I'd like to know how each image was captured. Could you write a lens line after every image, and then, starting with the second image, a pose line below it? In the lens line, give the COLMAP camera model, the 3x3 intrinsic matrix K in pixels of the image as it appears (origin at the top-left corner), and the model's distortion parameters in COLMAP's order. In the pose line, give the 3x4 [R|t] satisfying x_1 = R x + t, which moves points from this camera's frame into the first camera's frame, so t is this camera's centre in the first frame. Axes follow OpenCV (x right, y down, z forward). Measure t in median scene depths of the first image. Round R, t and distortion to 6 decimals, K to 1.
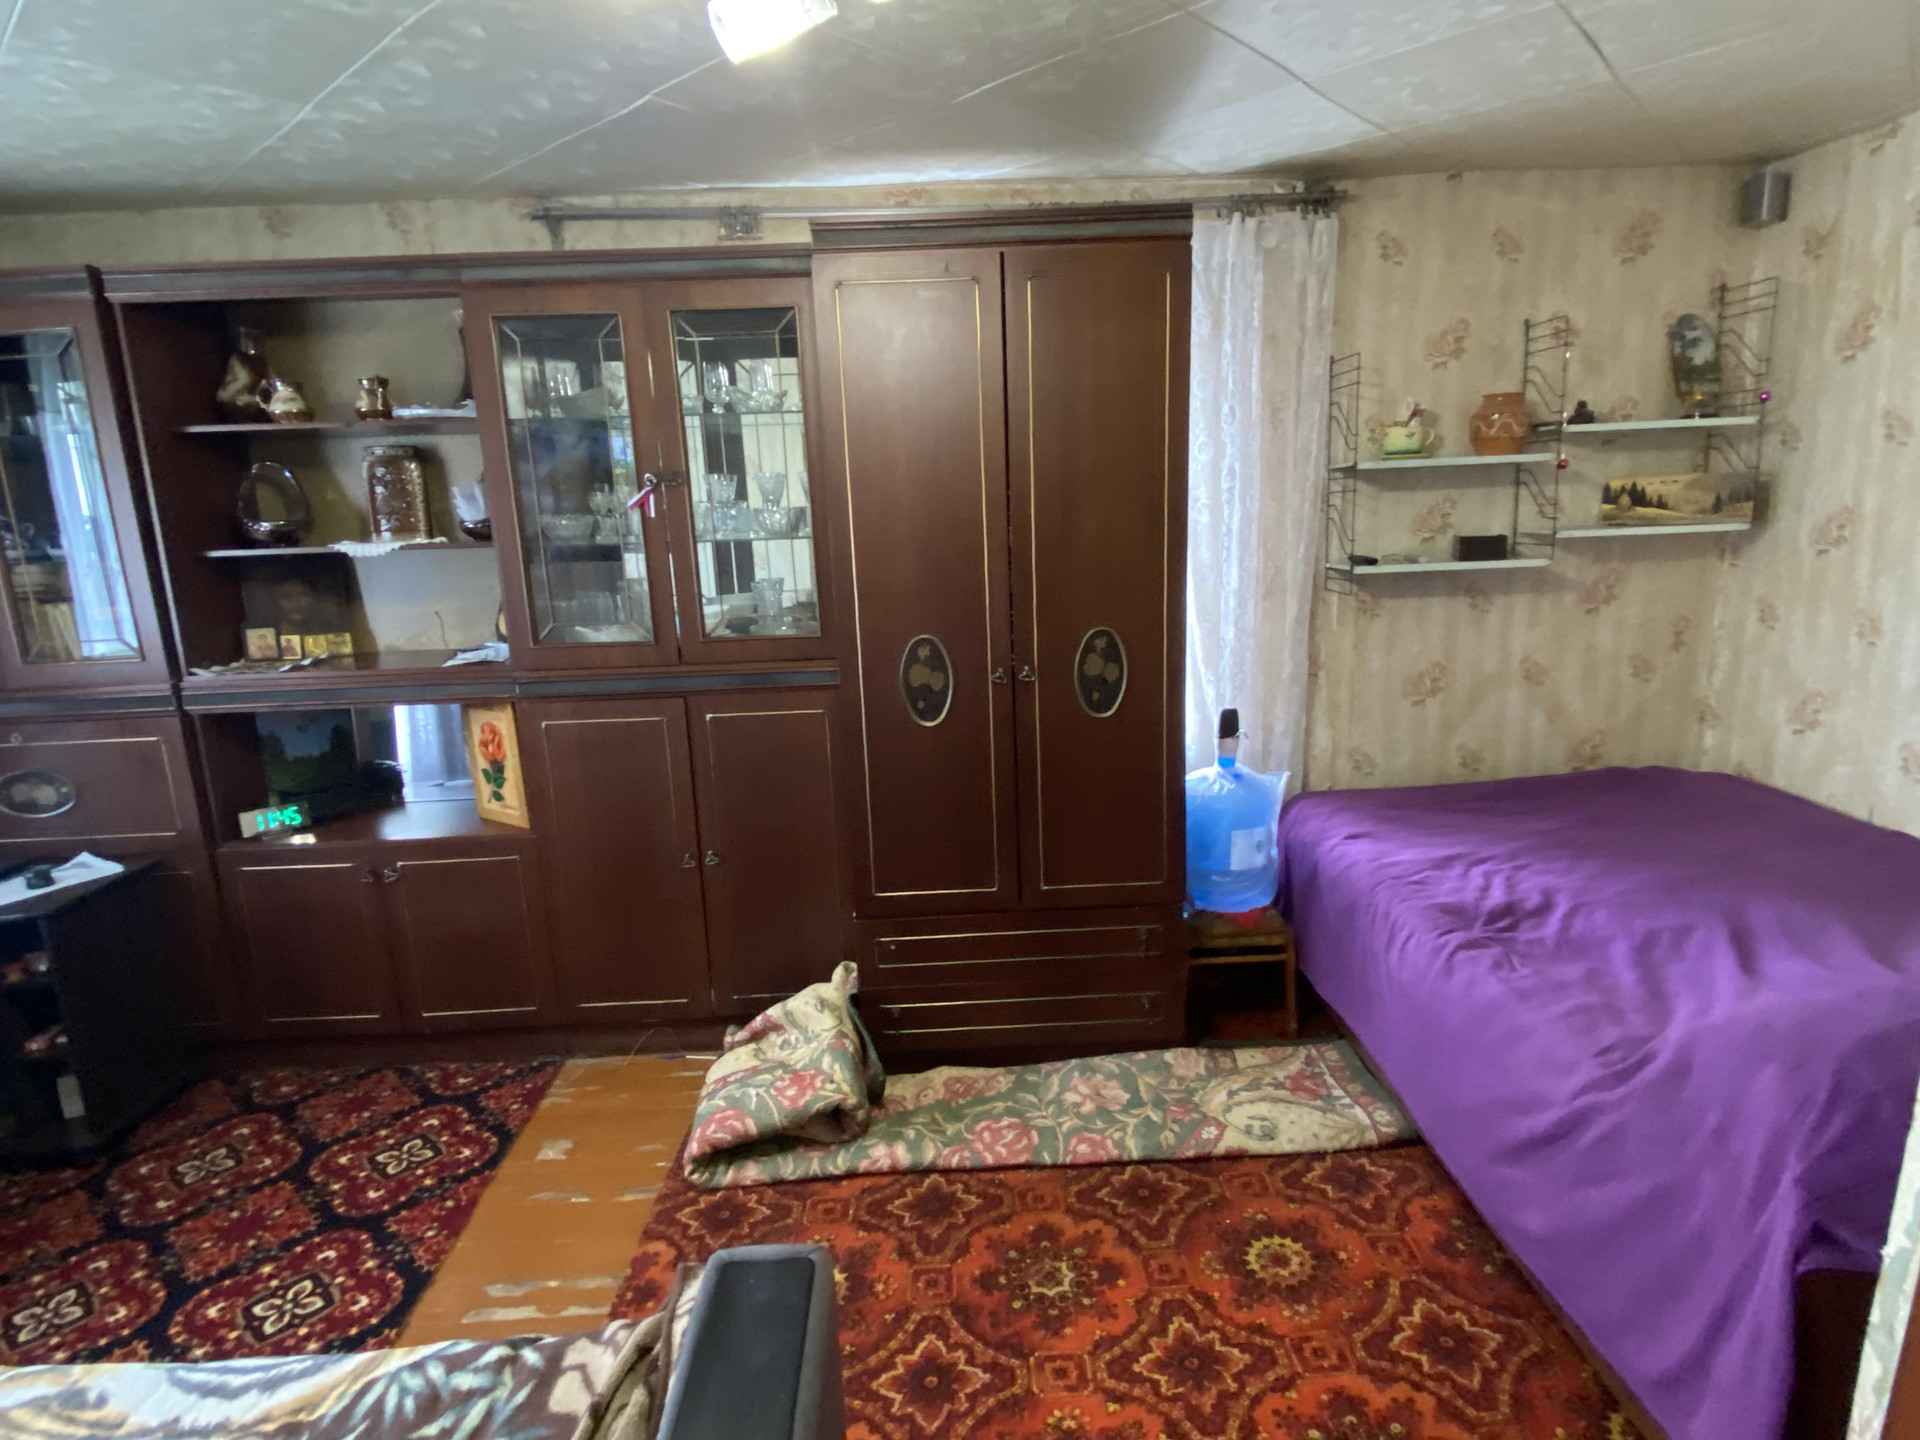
lens RADIAL K [[1010.9, 0, 955.9], [0, 1010.9, 701.6], [0, 0, 1]] dist [0.026962, -0.020822]
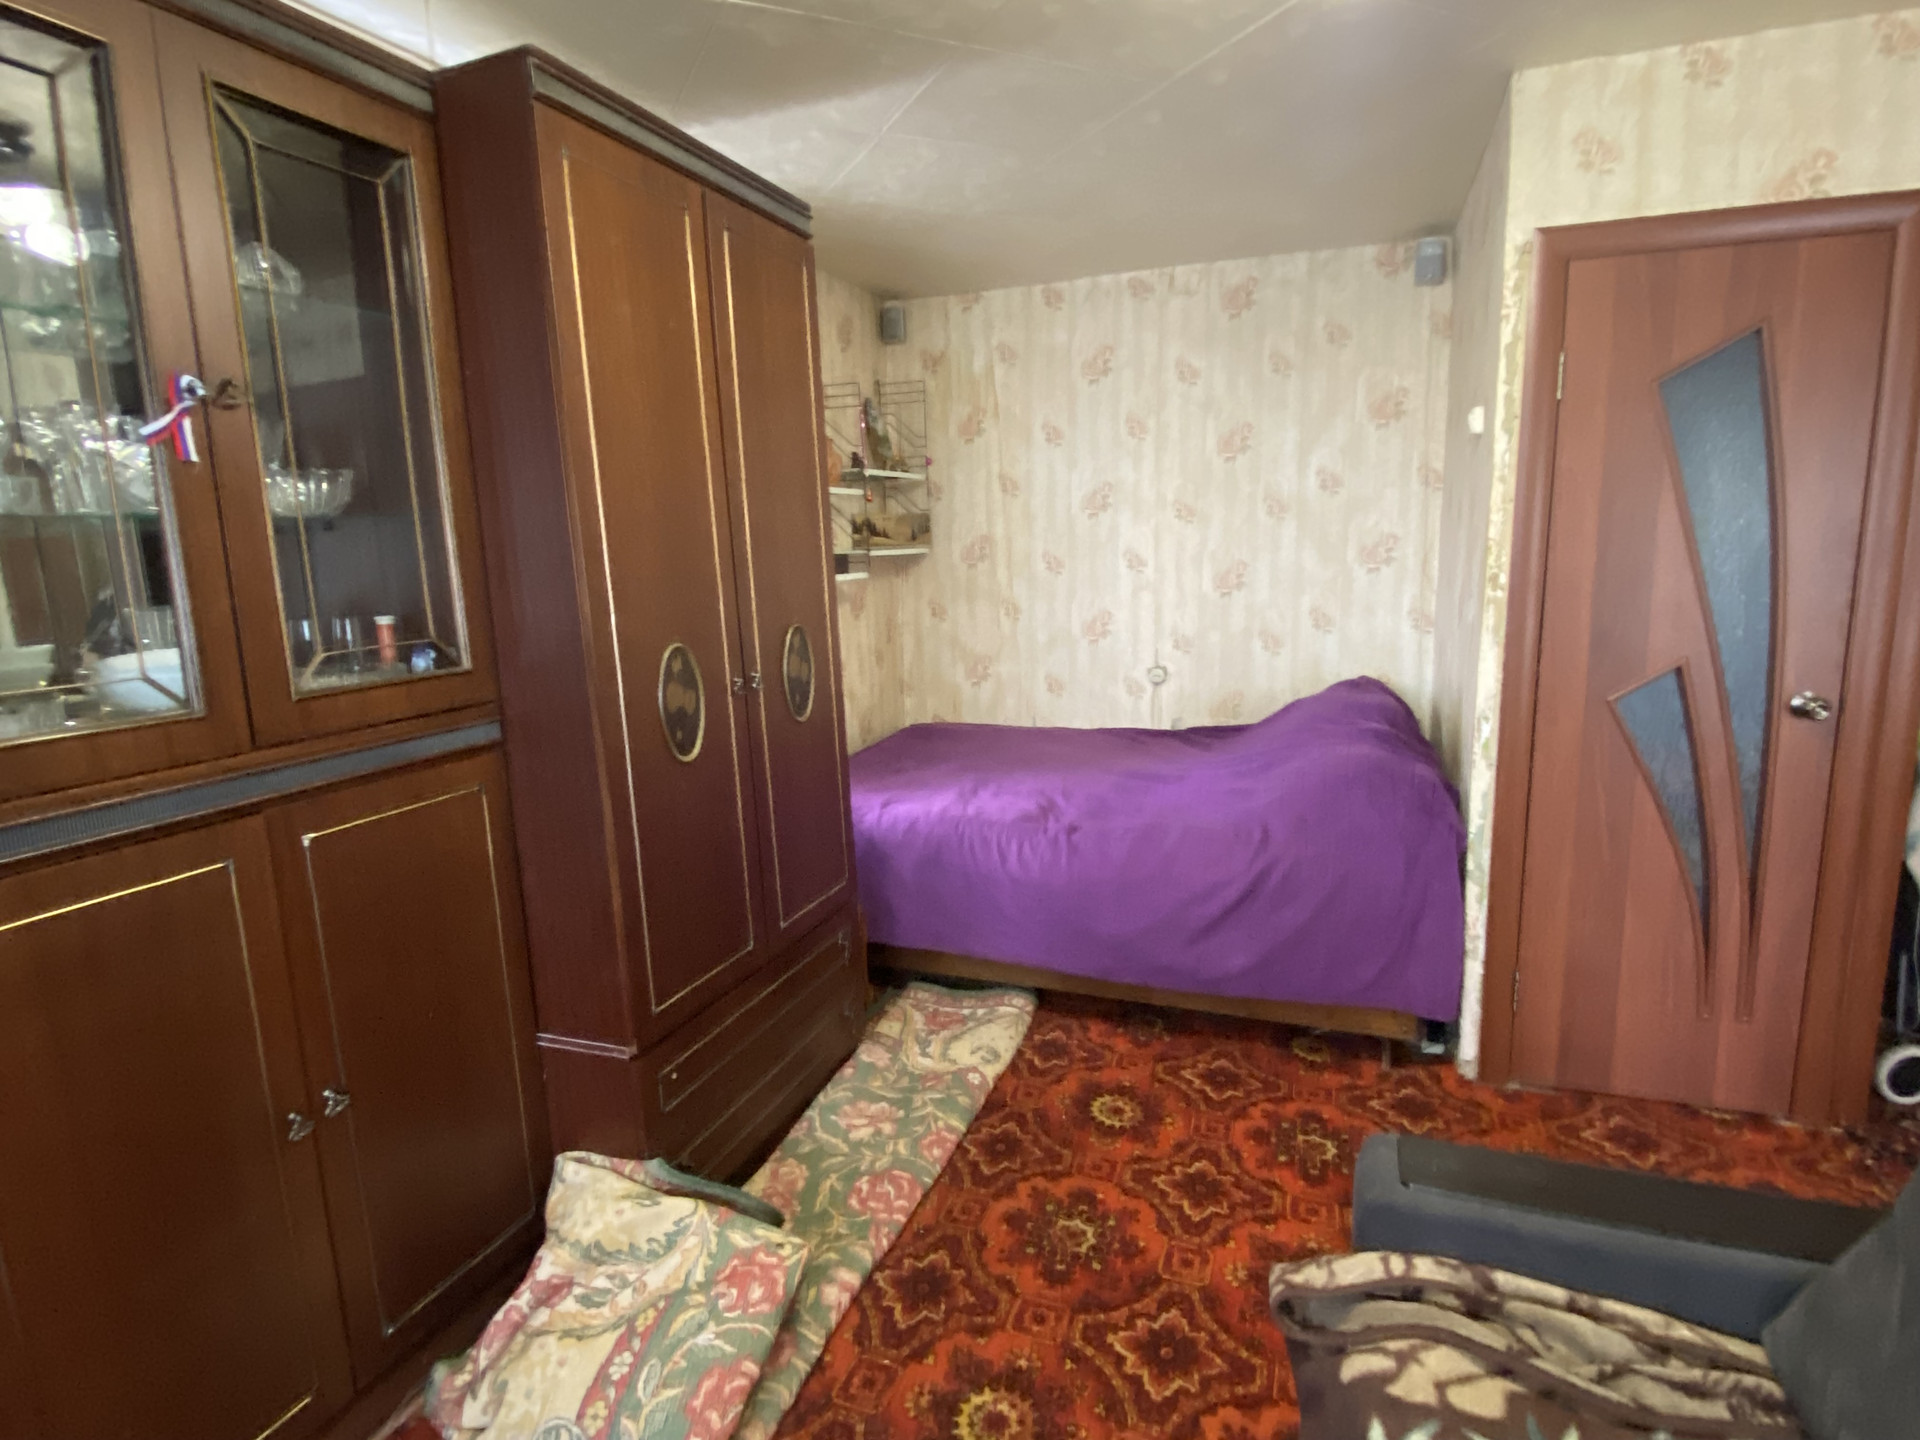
lens RADIAL K [[1010.9, 0, 956.0], [0, 1010.9, 716.1], [0, 0, 1]] dist [0.026962, -0.020822]
pose [[0.387349, -0.128280, 0.912965, -0.650715], [0.199889, 0.978402, 0.052667, -0.009739], [-0.900003, 0.162091, 0.404625, 0.497083]]
